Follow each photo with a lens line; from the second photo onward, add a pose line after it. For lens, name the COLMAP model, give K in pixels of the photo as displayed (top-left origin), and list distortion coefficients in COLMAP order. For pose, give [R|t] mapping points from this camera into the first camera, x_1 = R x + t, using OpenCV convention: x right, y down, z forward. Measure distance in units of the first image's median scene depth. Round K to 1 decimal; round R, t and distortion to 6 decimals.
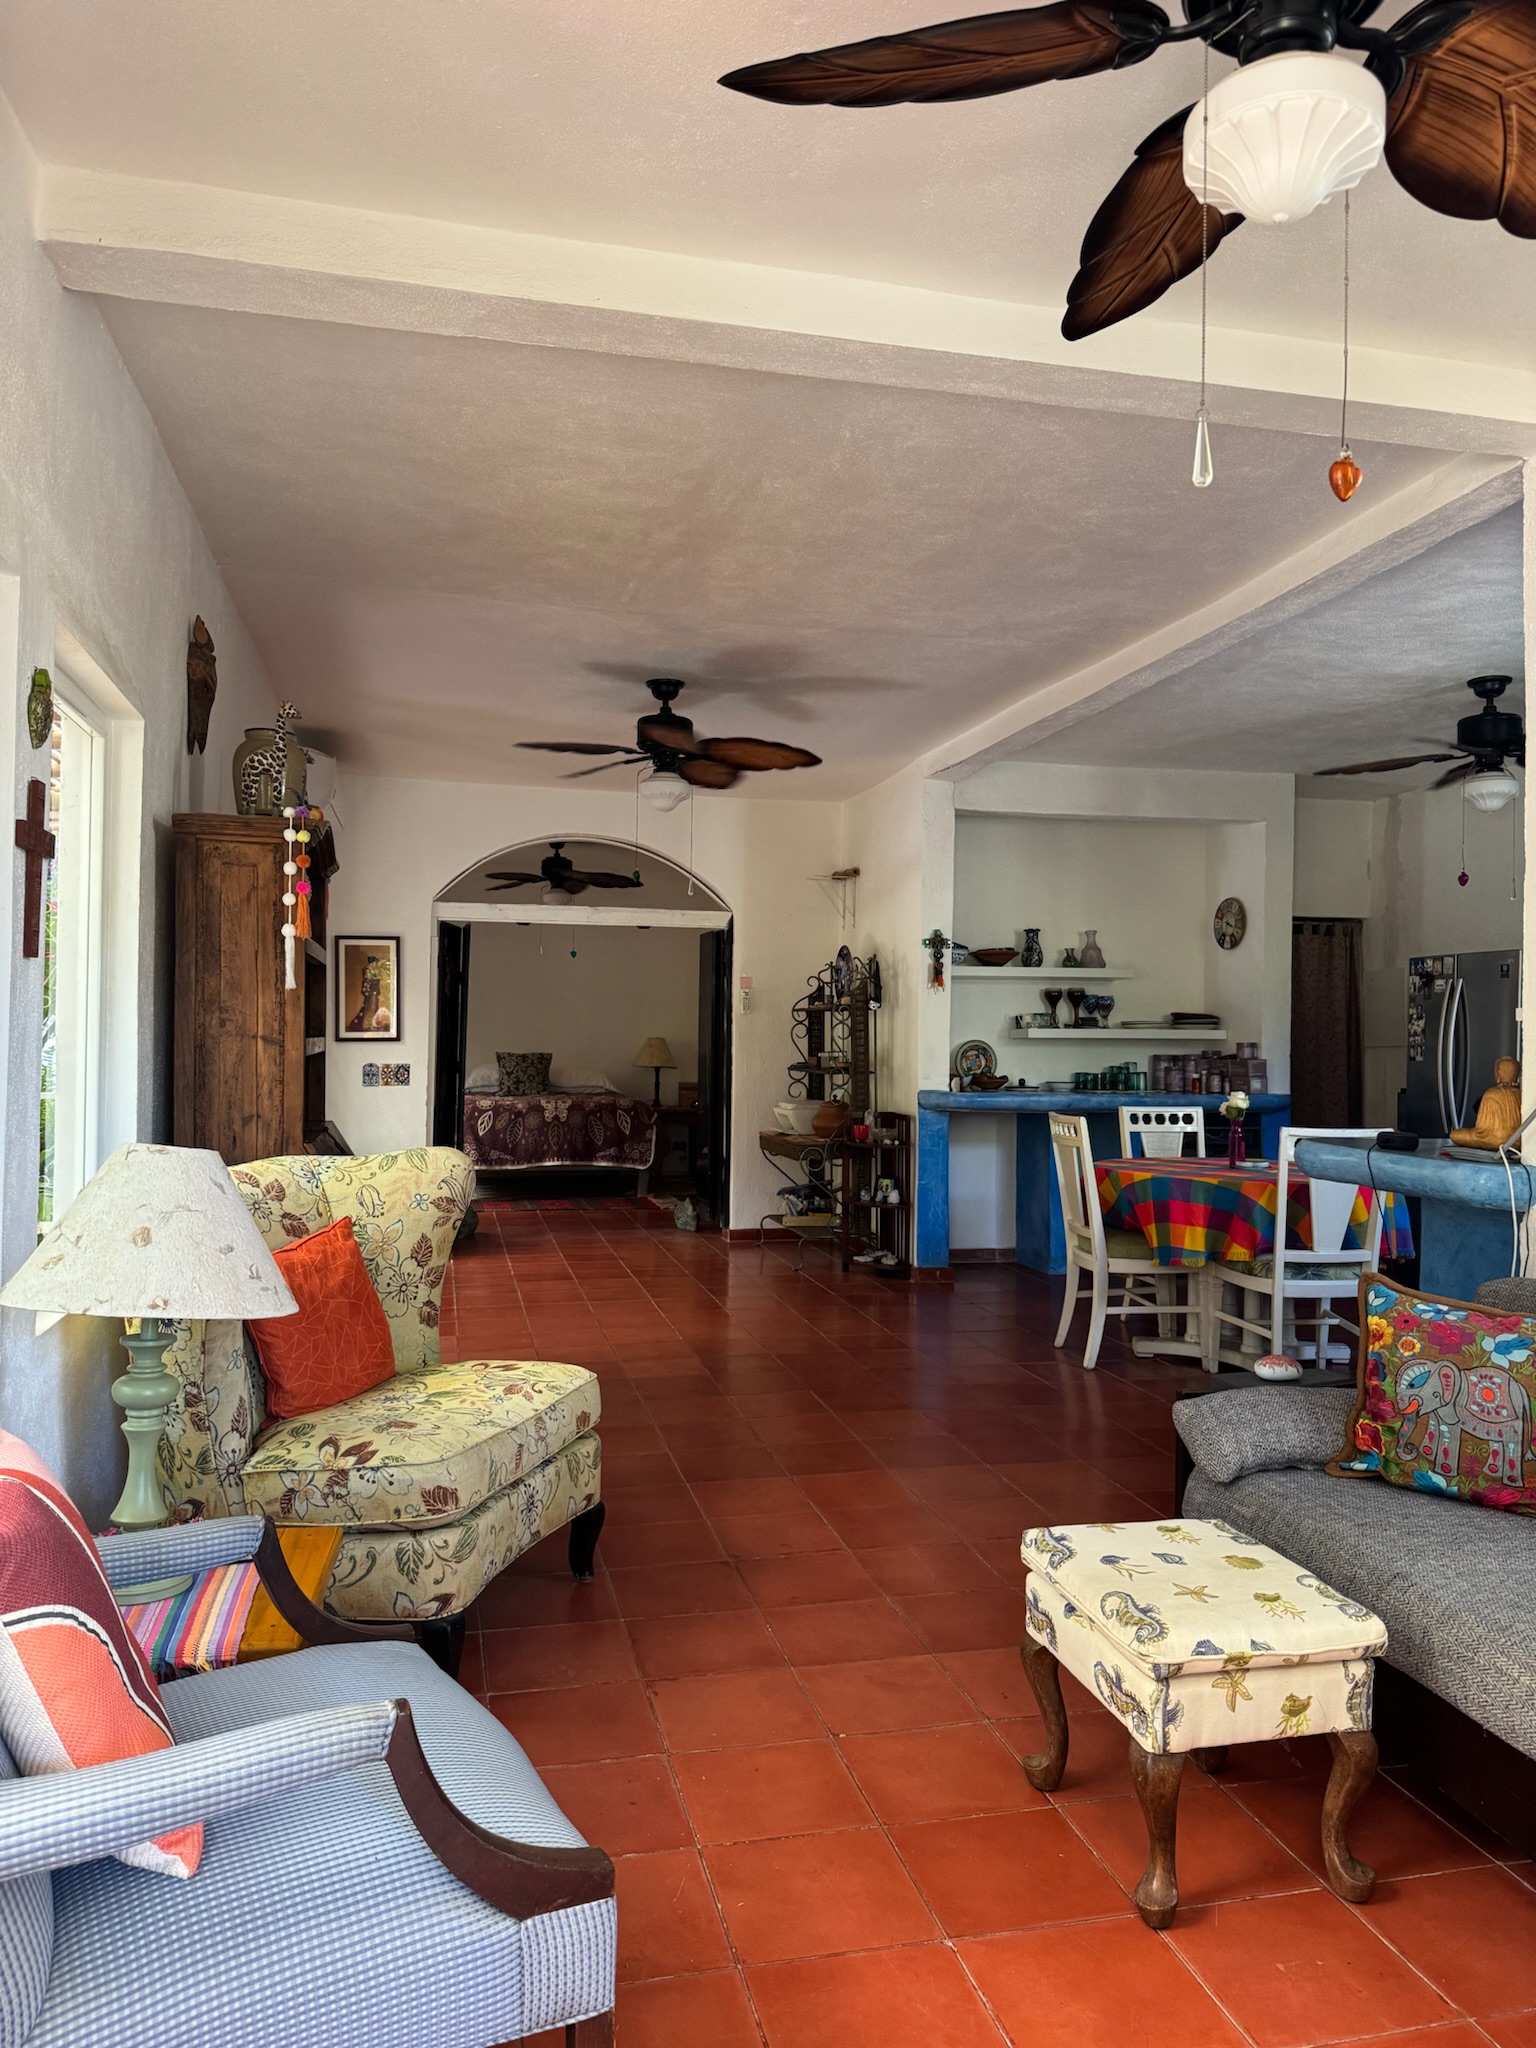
lens RADIAL K [[1448.0, 0, 768.0], [0, 1448.0, 1024.0], [0, 0, 1]] dist [0.047758, -0.060573]
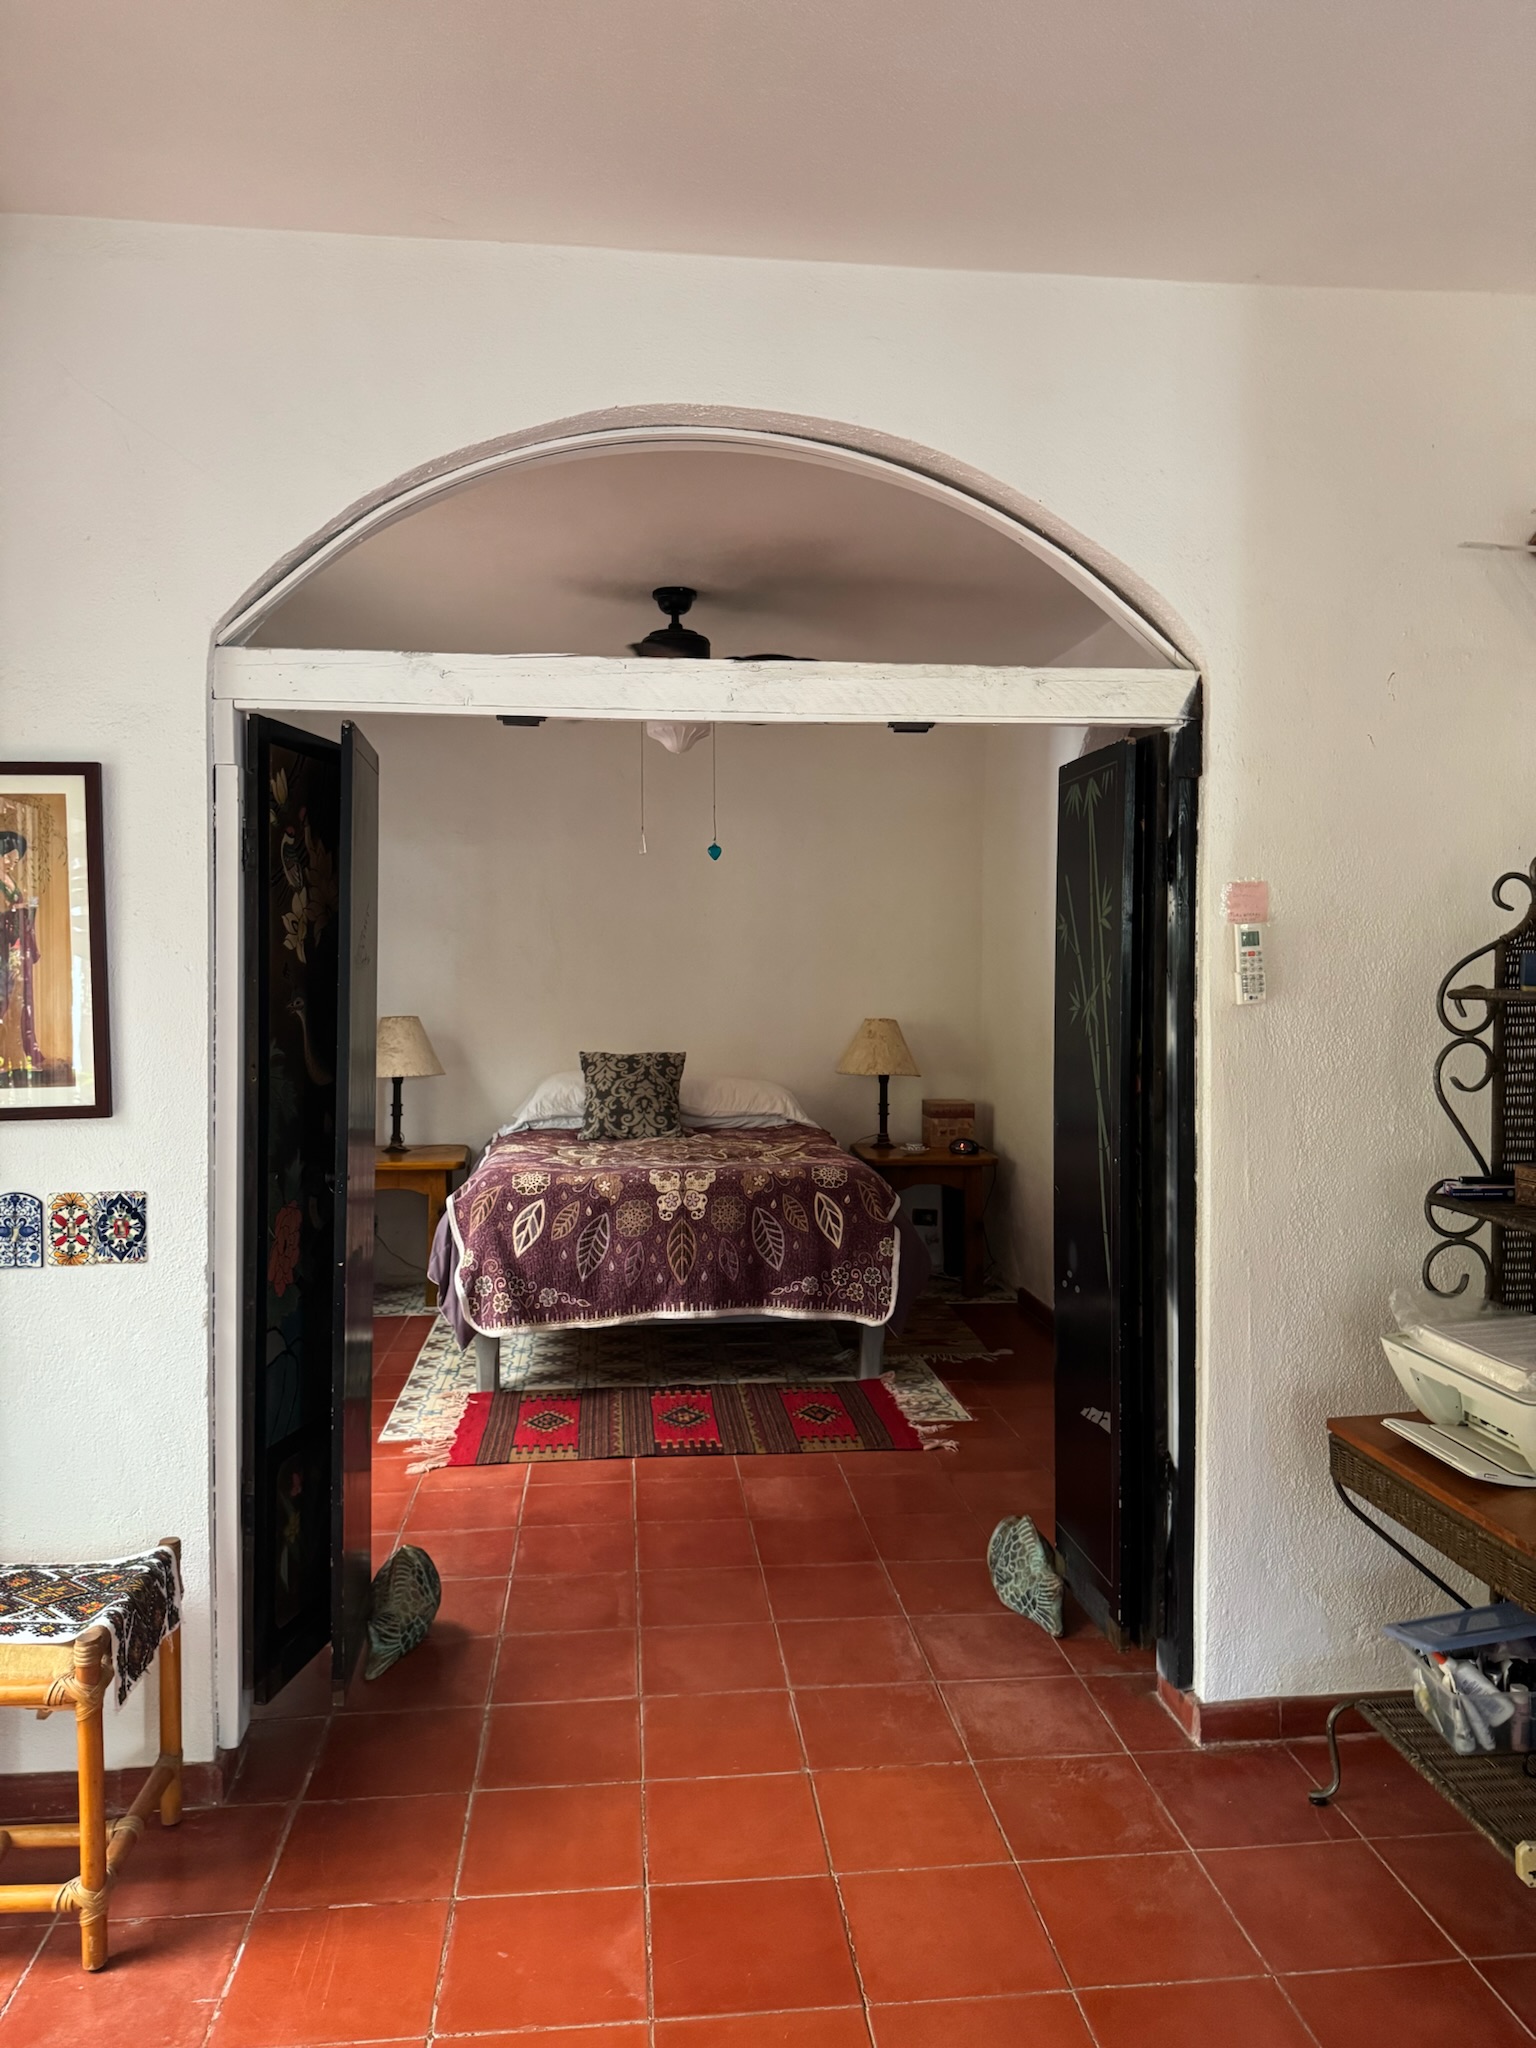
lens RADIAL K [[1448.0, 0, 768.0], [0, 1448.0, 1024.0], [0, 0, 1]] dist [0.047758, -0.060573]
pose [[0.992678, -0.007300, -0.120570, -0.074887], [0.012536, 0.999008, 0.042723, -0.016427], [0.120139, -0.043921, 0.991785, 0.648254]]
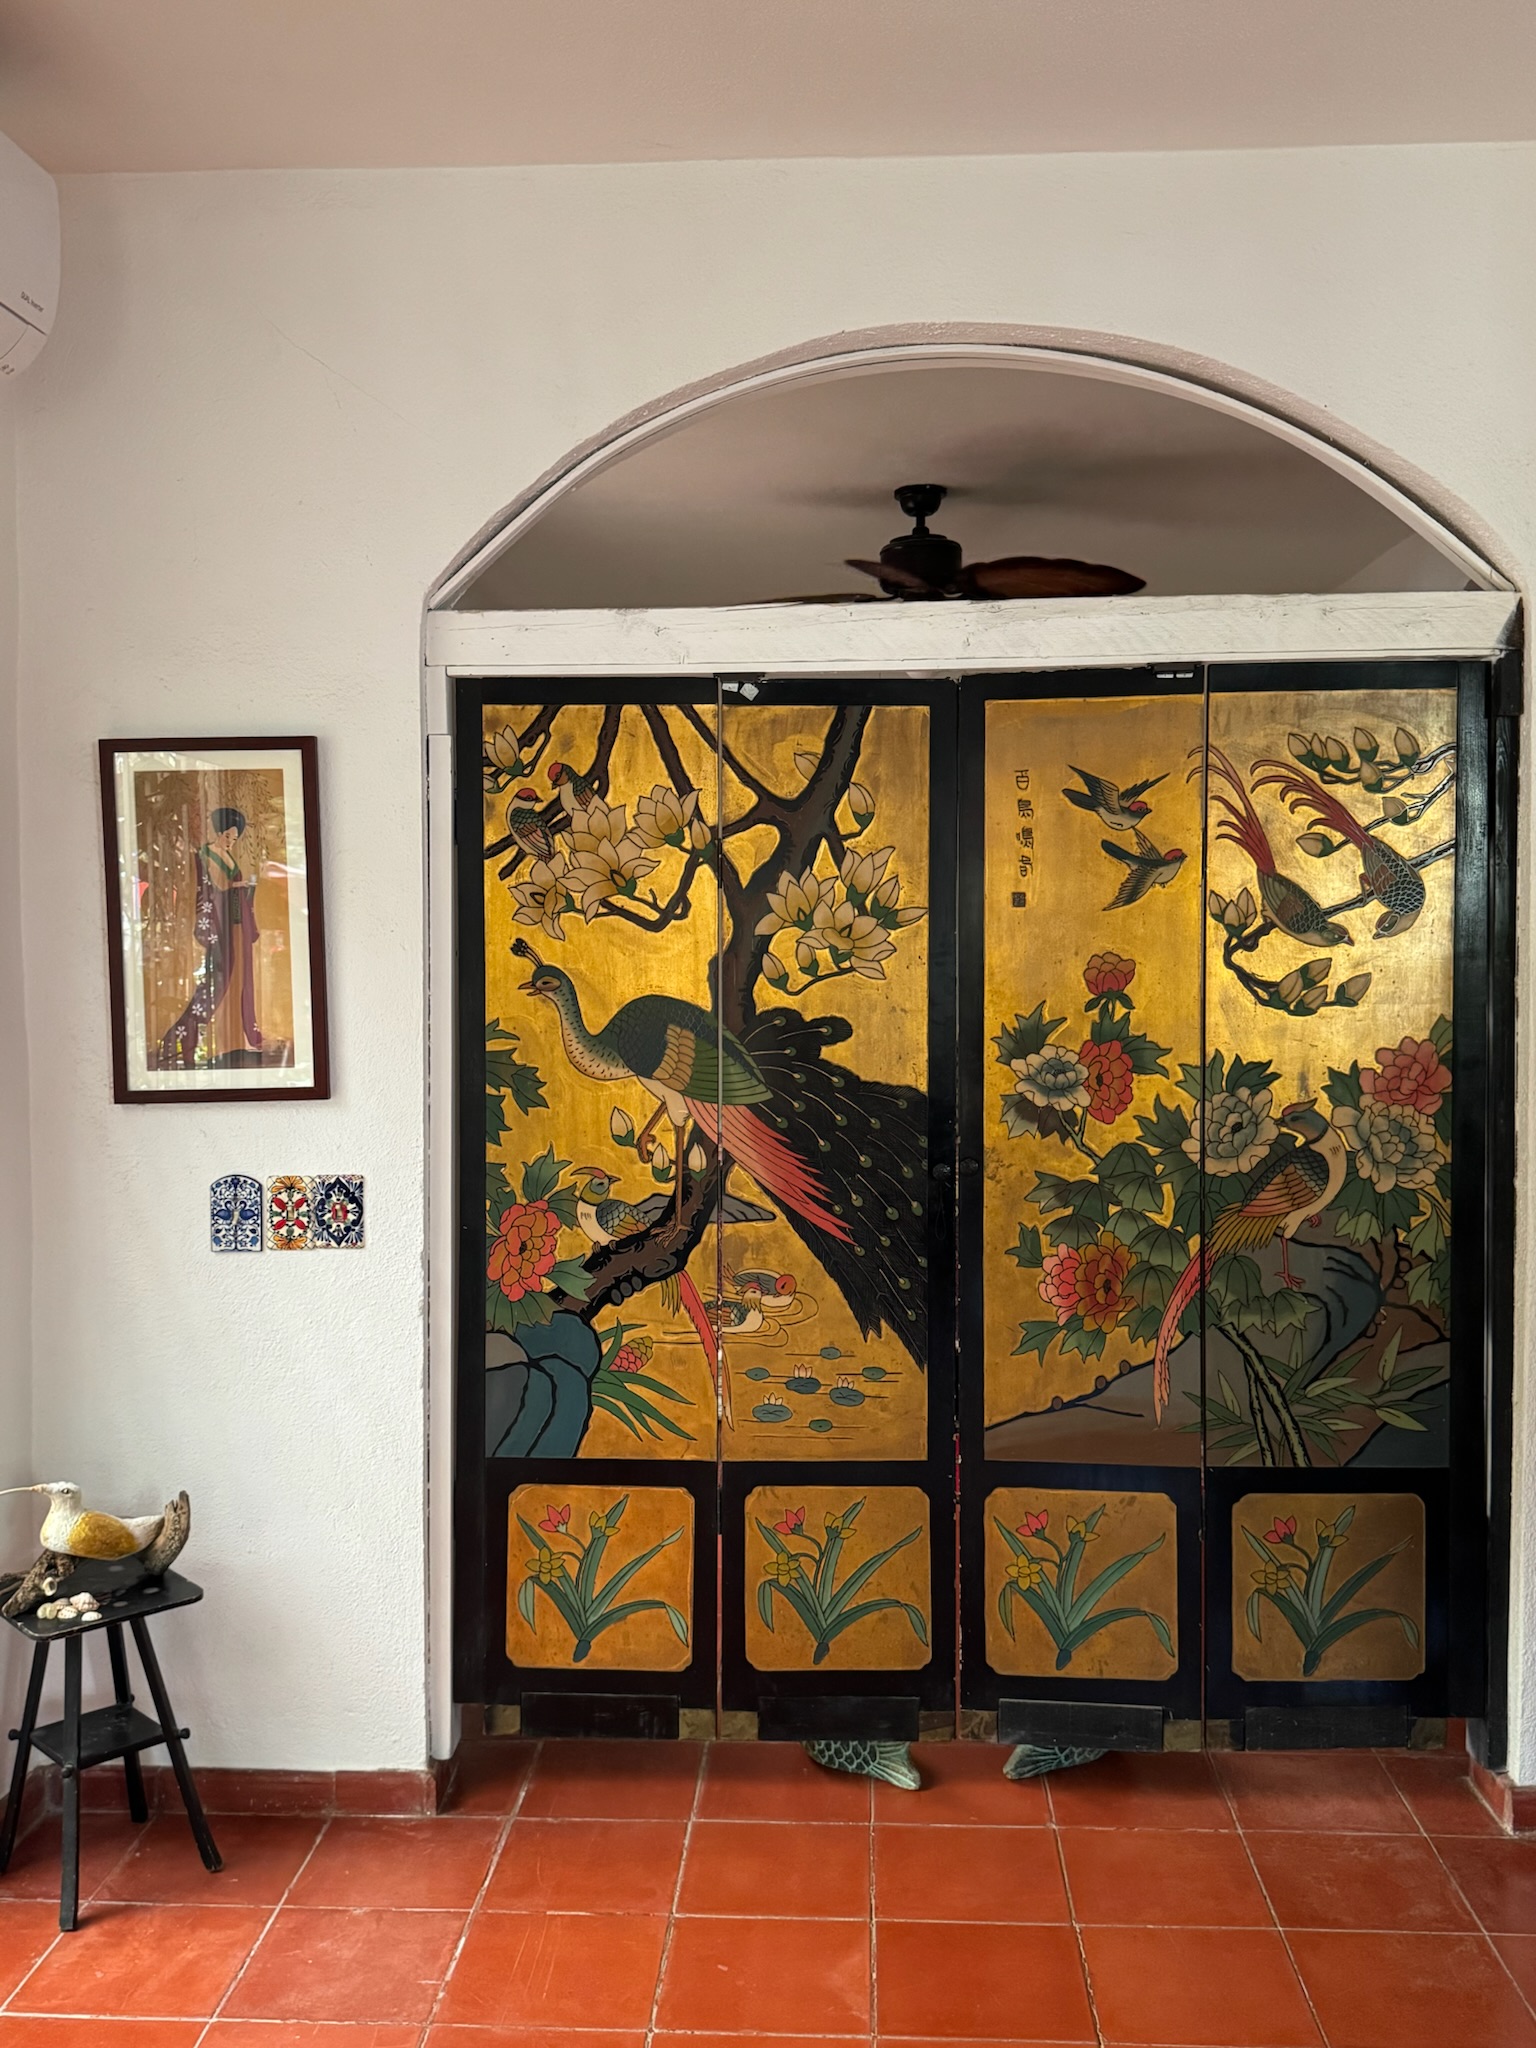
lens RADIAL K [[1911.1, 0, 768.0], [0, 1911.1, 1024.0], [0, 0, 1]] dist [0.070048, -0.004840]
pose [[0.961991, -0.003247, -0.273062, -0.056741], [0.019274, 0.998243, 0.056031, -0.020716], [0.272400, -0.059164, 0.960363, 0.589342]]
